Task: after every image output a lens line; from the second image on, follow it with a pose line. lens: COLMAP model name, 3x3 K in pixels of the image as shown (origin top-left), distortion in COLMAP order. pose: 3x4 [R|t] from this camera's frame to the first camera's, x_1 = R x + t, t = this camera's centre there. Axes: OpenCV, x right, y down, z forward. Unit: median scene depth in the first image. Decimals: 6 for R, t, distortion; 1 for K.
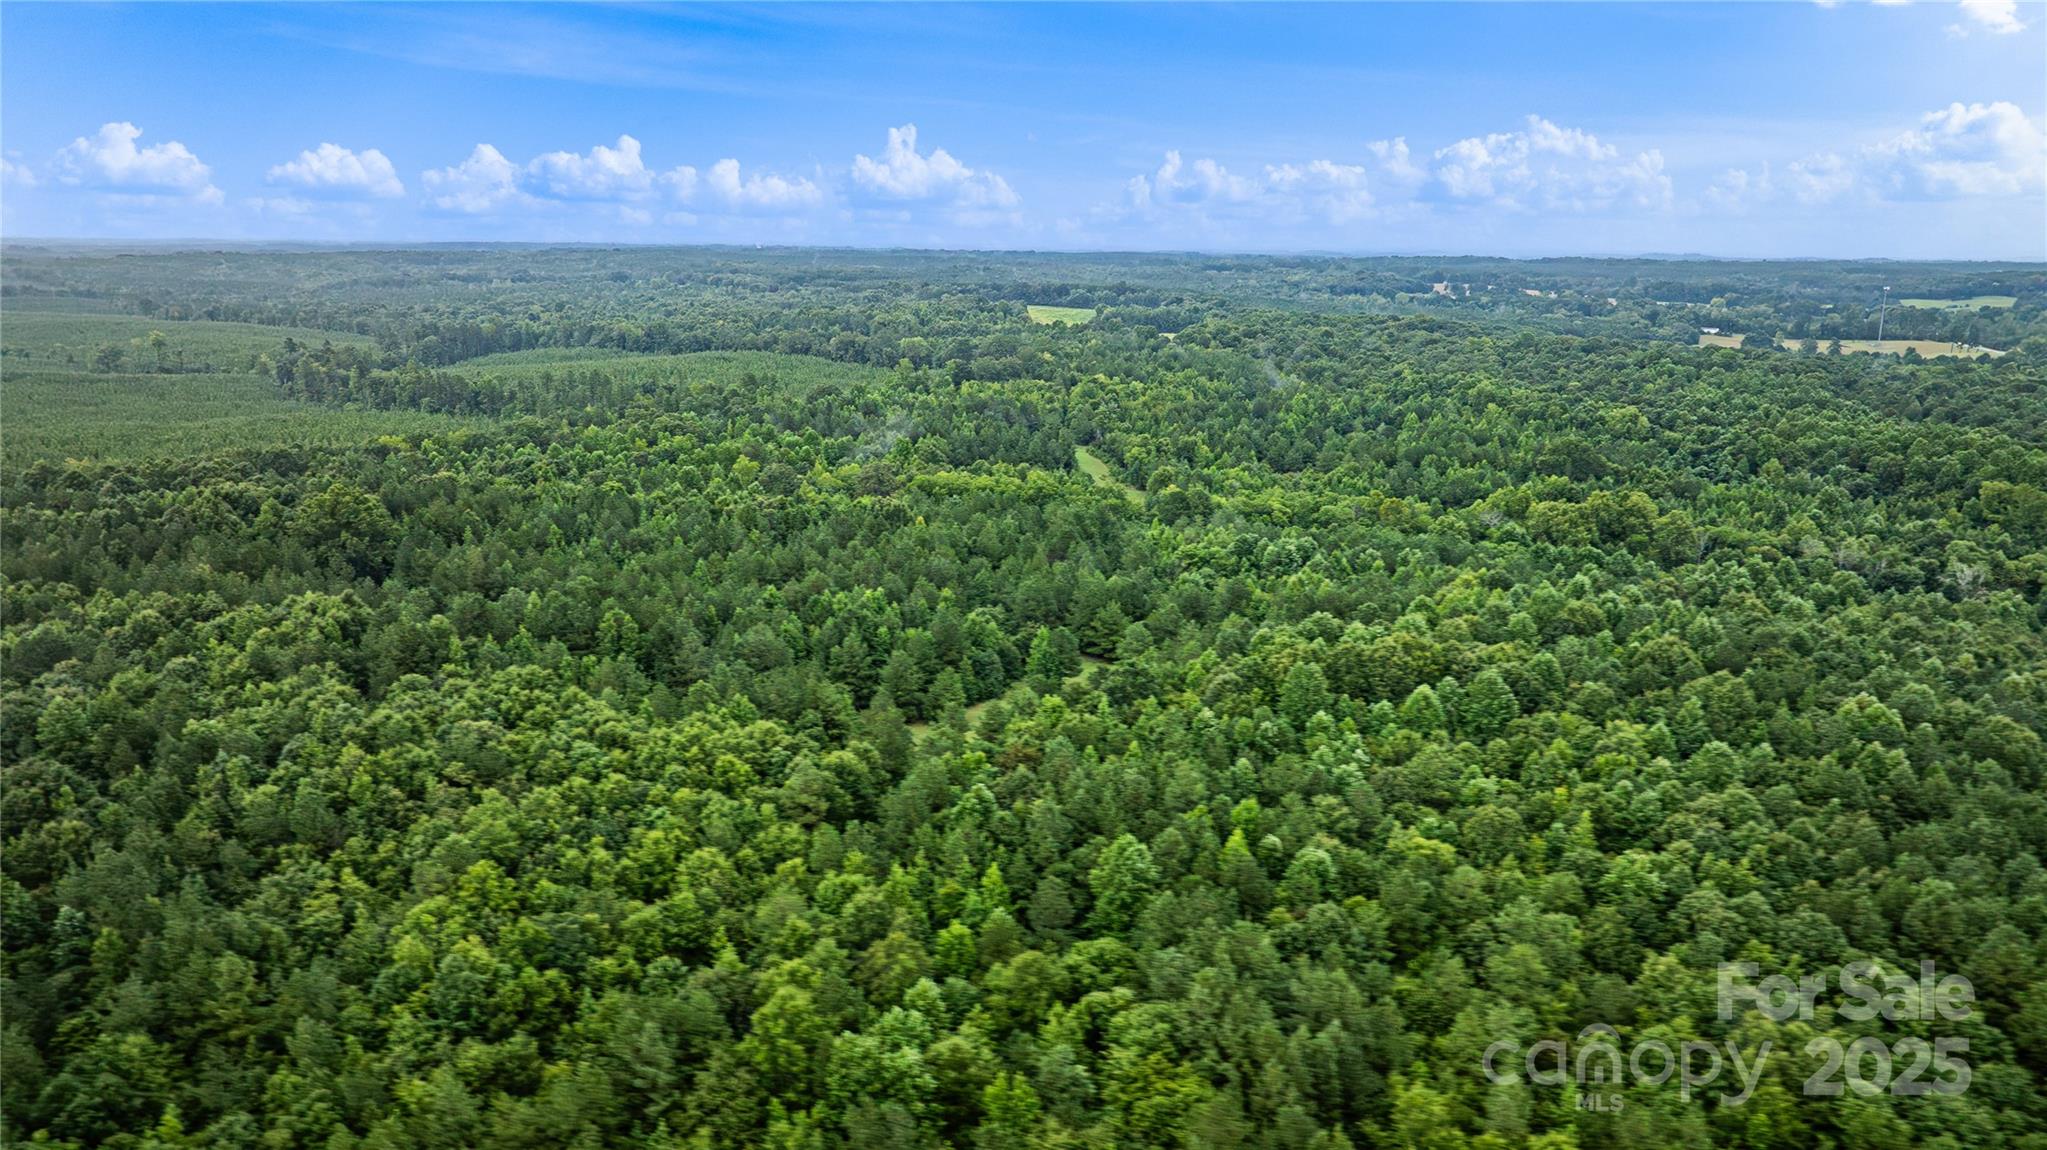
lens RADIAL K [[1470.5, 0, 991.0], [0, 1470.5, 575.6], [0, 0, 1]] dist [-0.017782, -0.003920]
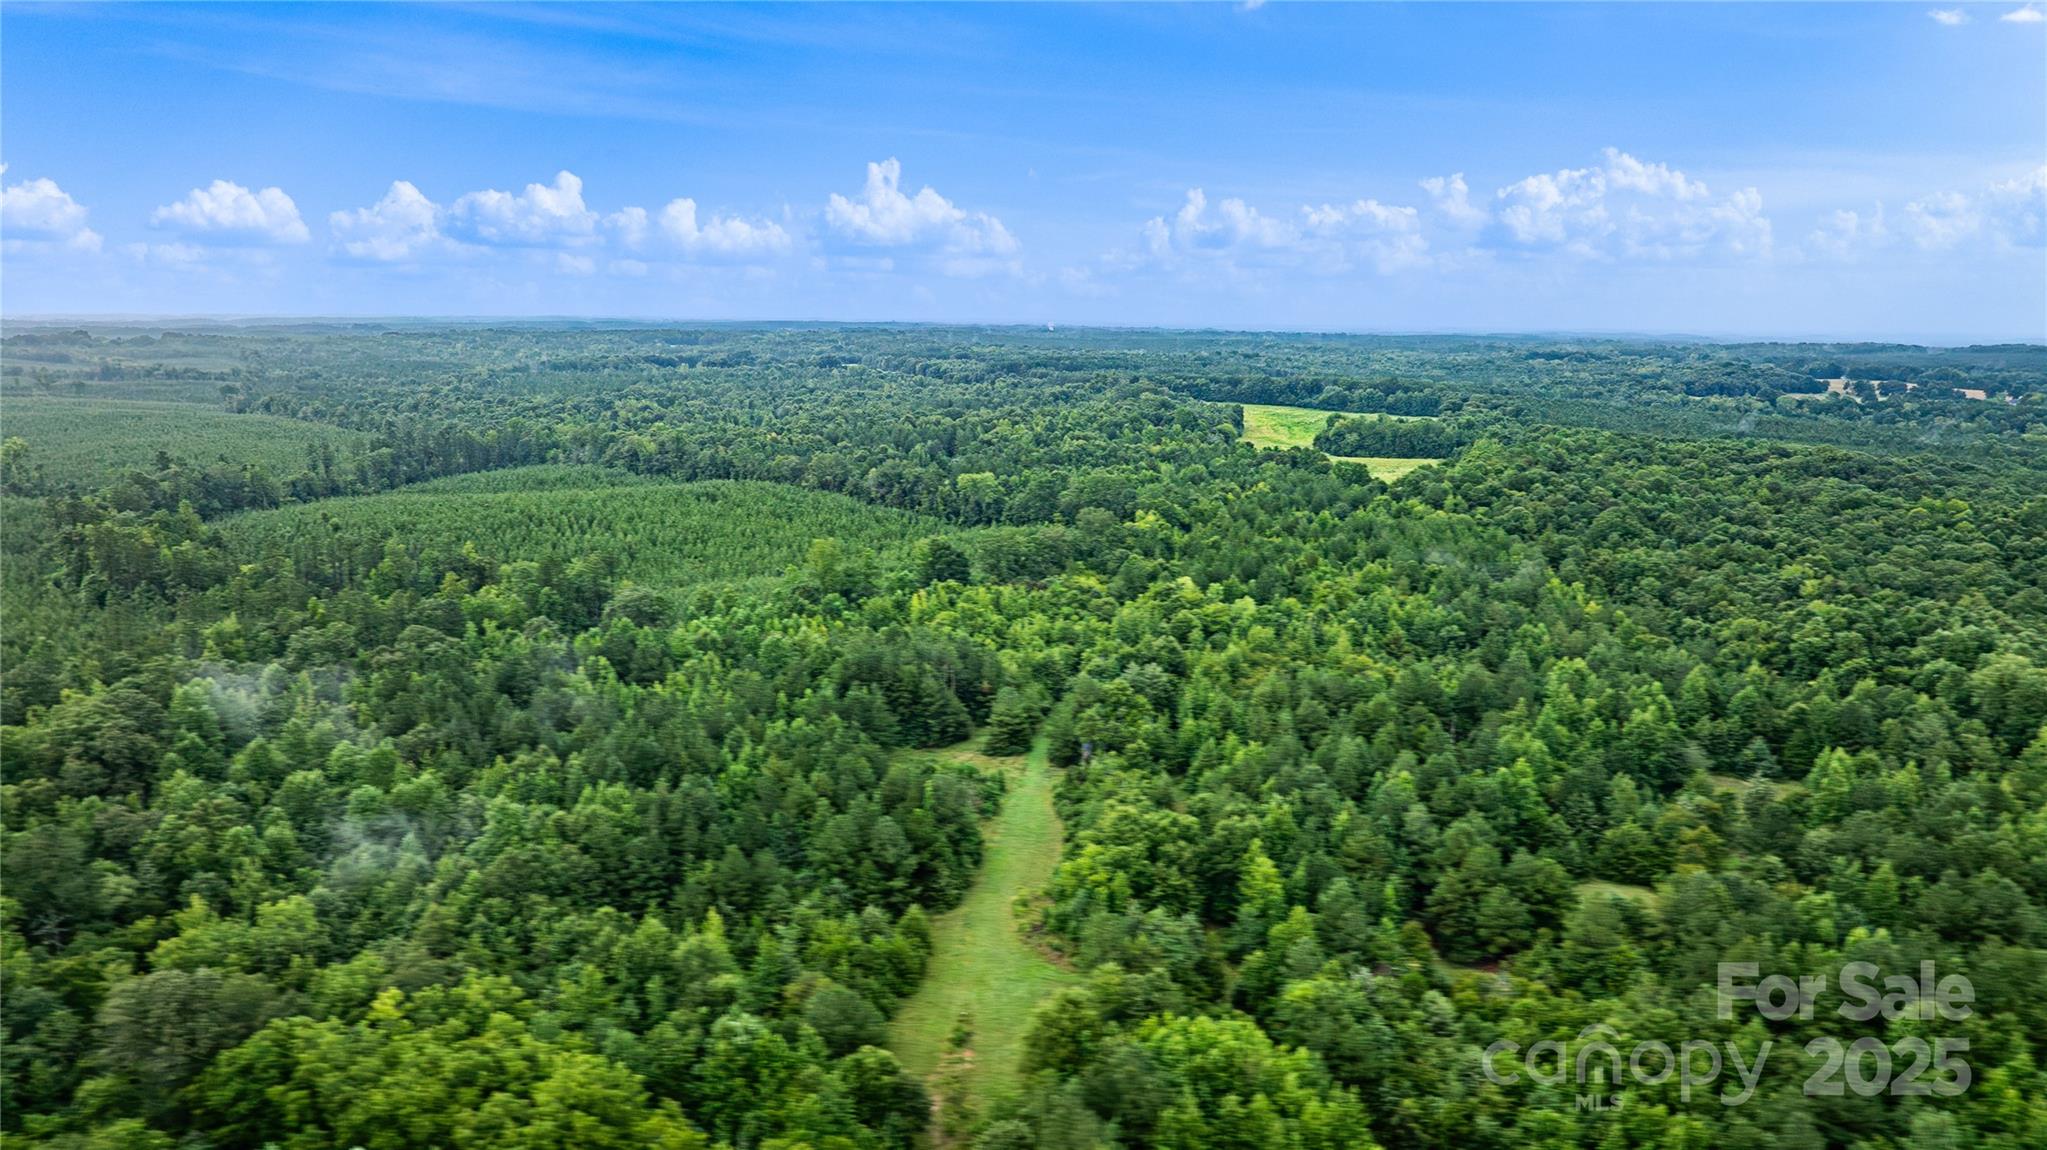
lens RADIAL K [[1443.5, 0, 1023.5], [0, 1443.5, 575.0], [0, 0, 1]] dist [-0.015063, -0.005656]
pose [[0.977757, 0.039393, -0.206008, 0.084281], [-0.049552, 0.997785, -0.044390, -0.076272], [0.203803, 0.053610, 0.977543, 0.324859]]
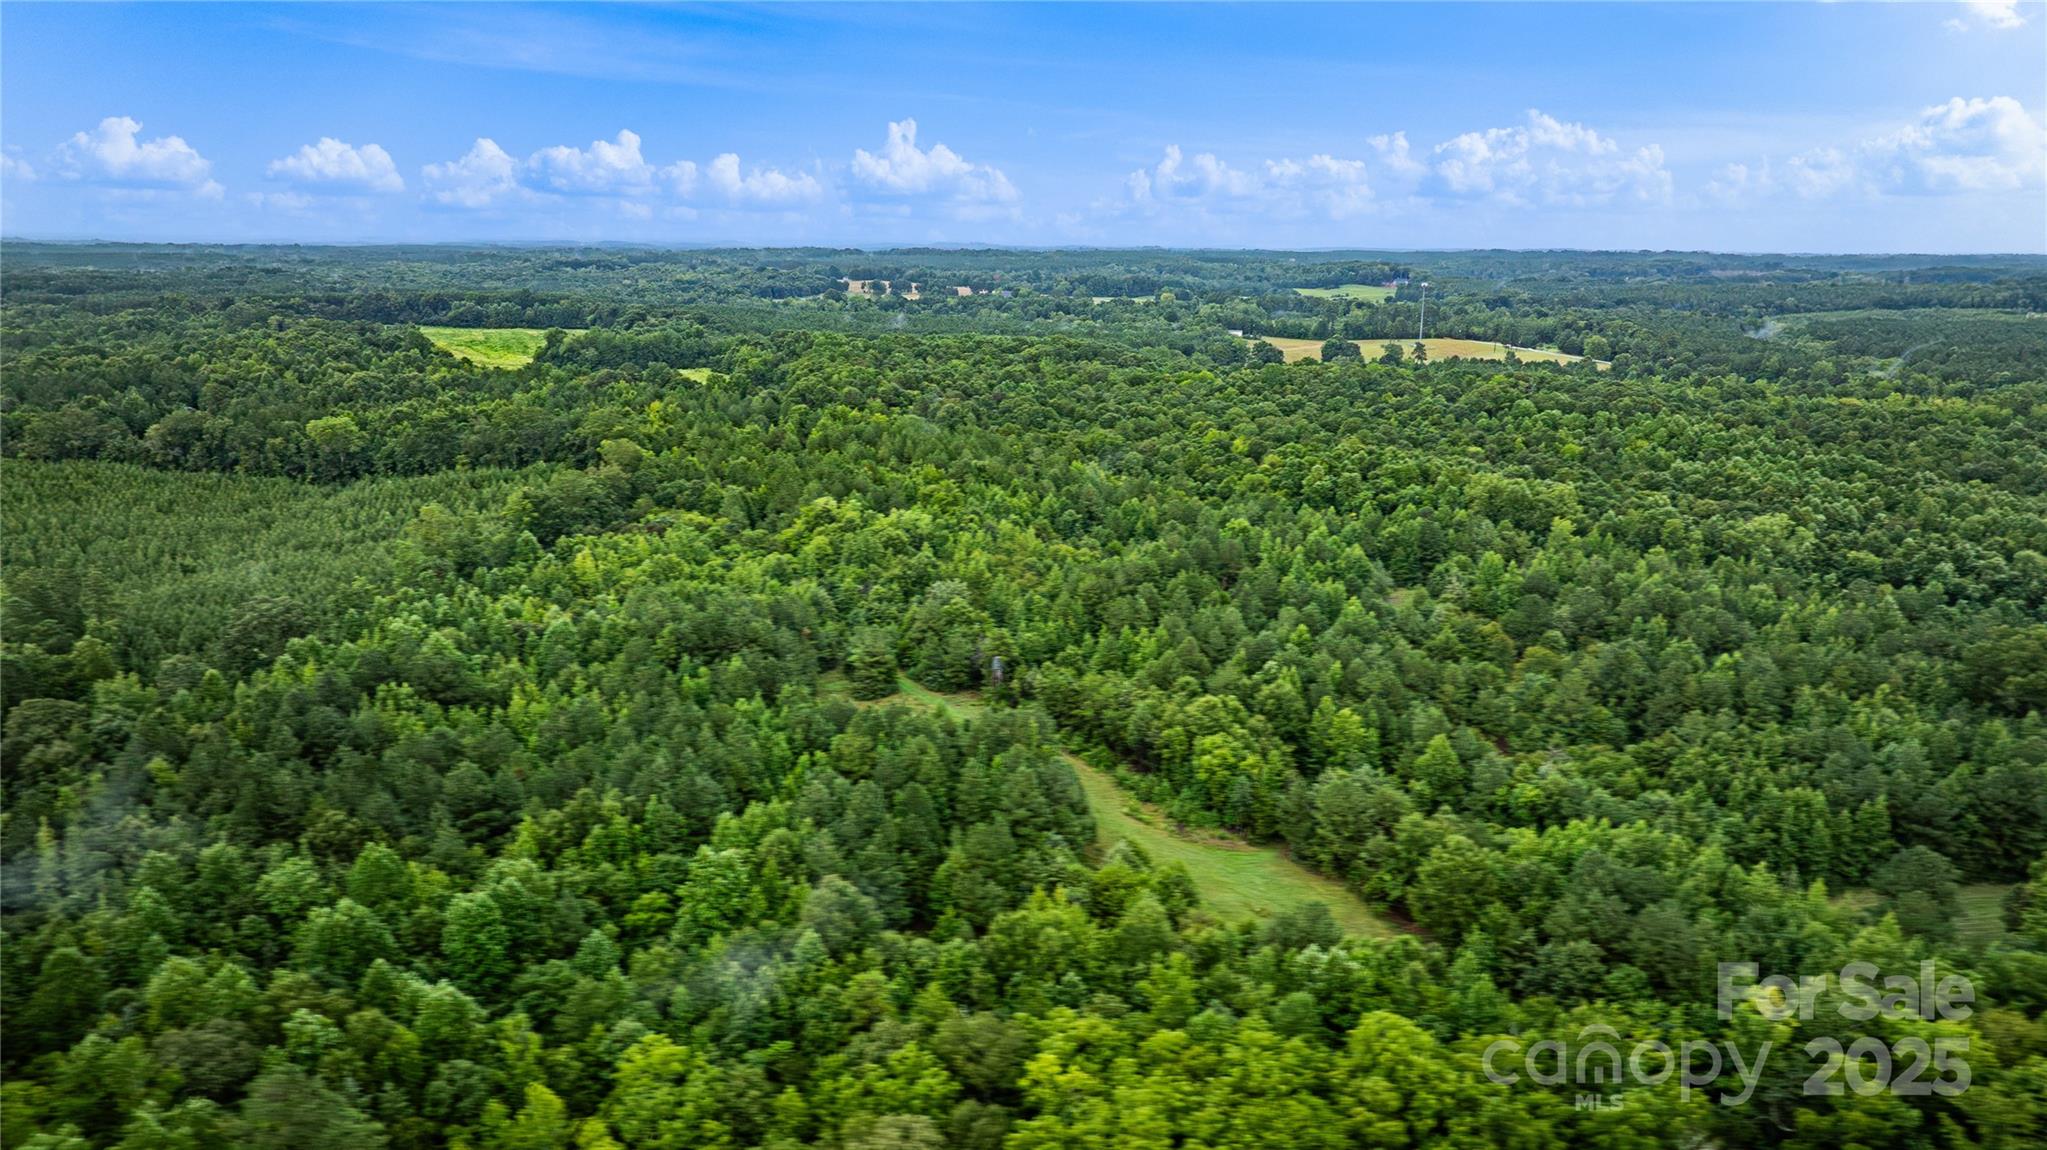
lens RADIAL K [[1443.5, 0, 1023.5], [0, 1443.5, 575.0], [0, 0, 1]] dist [-0.015063, -0.005656]
pose [[0.871075, -0.111316, 0.478369, -0.075783], [0.106327, 0.993620, 0.037601, -0.082891], [-0.479503, 0.018111, 0.877353, 0.353495]]
